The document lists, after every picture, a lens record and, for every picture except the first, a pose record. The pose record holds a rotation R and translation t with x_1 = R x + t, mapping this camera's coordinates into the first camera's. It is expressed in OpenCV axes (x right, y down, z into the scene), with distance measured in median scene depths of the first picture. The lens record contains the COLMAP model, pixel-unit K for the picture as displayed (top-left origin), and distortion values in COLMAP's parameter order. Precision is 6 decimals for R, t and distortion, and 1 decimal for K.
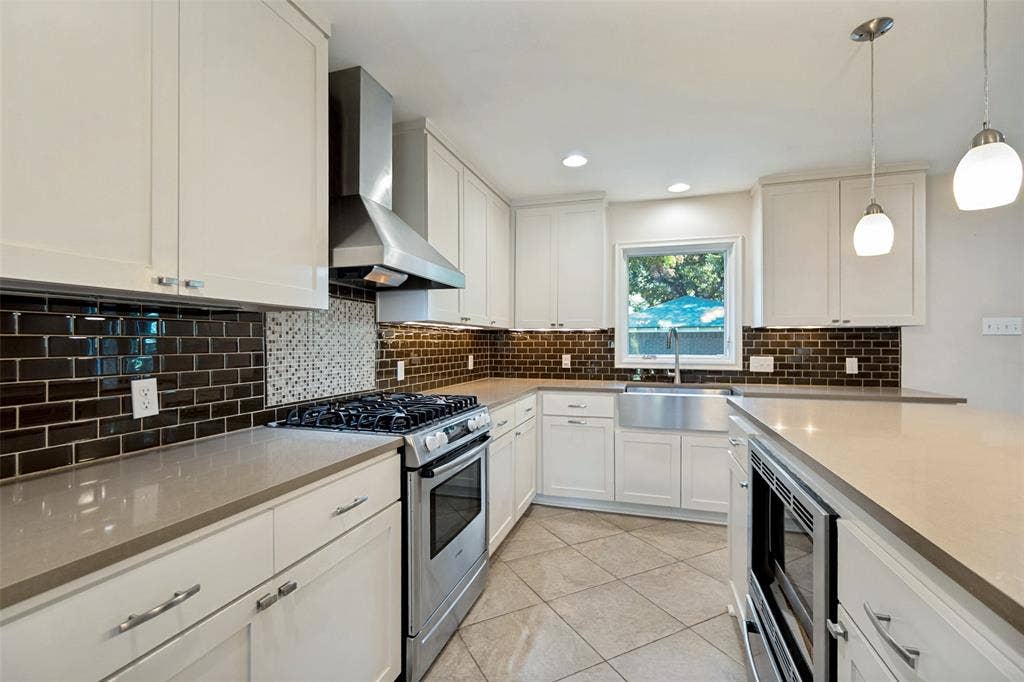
lens RADIAL K [[458.6, 0, 512.0], [0, 458.6, 341.0], [0, 0, 1]] dist [-0.001421, -0.000081]
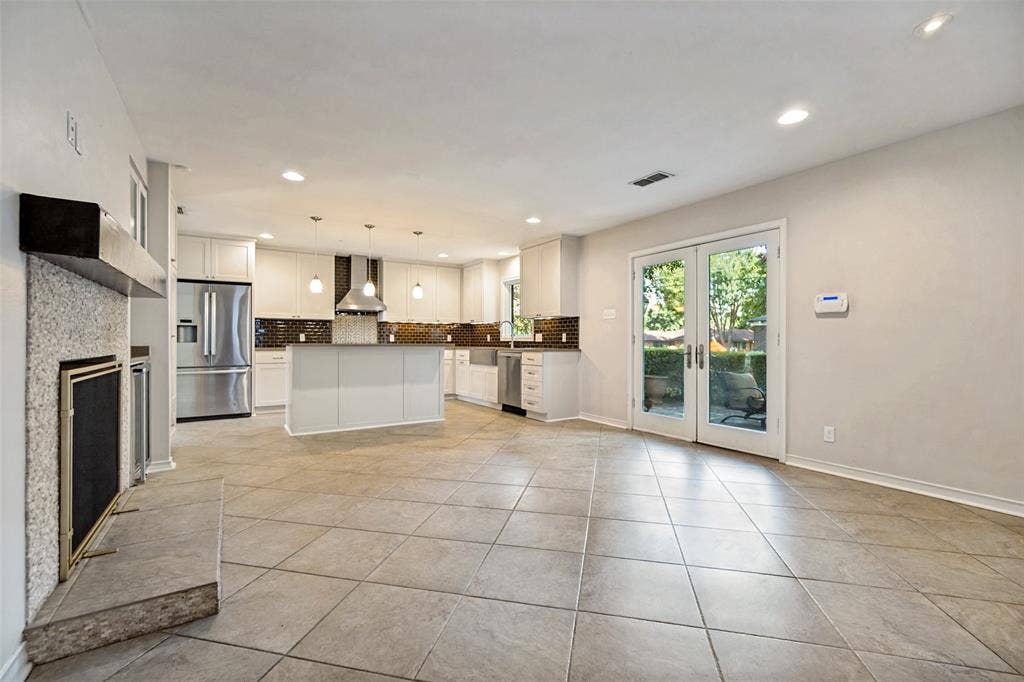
lens RADIAL K [[436.4, 0, 512.0], [0, 436.4, 341.0], [0, 0, 1]] dist [-0.001762, 0.000076]
pose [[0.760122, -0.002482, -0.649776, 1.768357], [0.000863, 0.999996, -0.002810, 0.073652], [0.649780, 0.001575, 0.760121, -0.515736]]
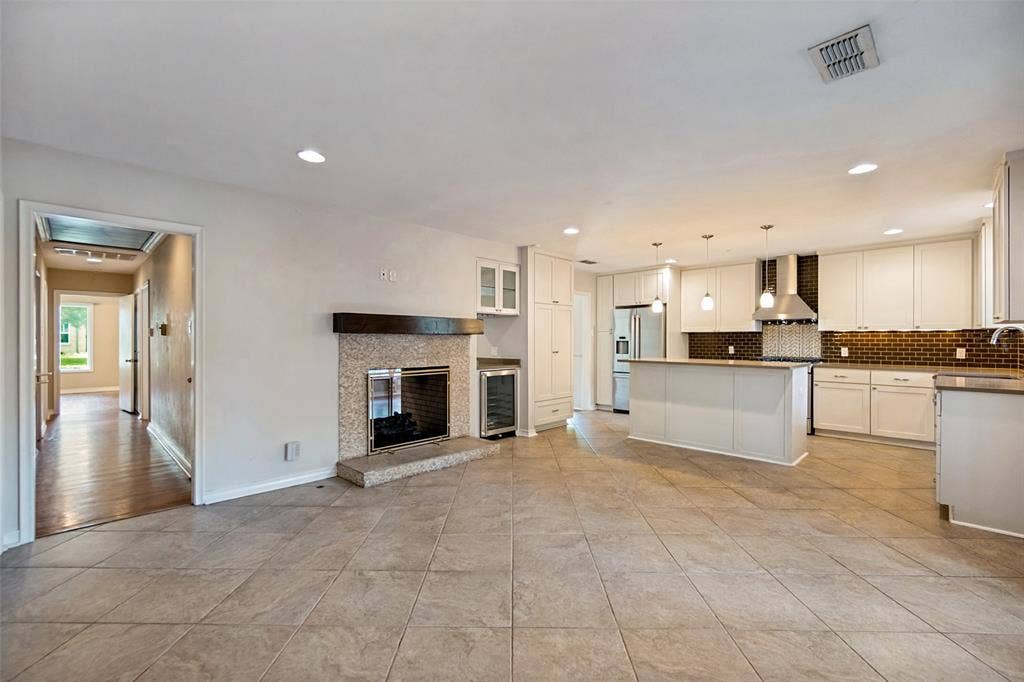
lens RADIAL K [[436.4, 0, 512.0], [0, 436.4, 341.0], [0, 0, 1]] dist [-0.001762, 0.000076]
pose [[-0.457345, -0.002988, -0.889284, 1.982953], [-0.003047, 0.999994, -0.001793, 0.015498], [0.889284, 0.001889, -0.457351, 0.429074]]
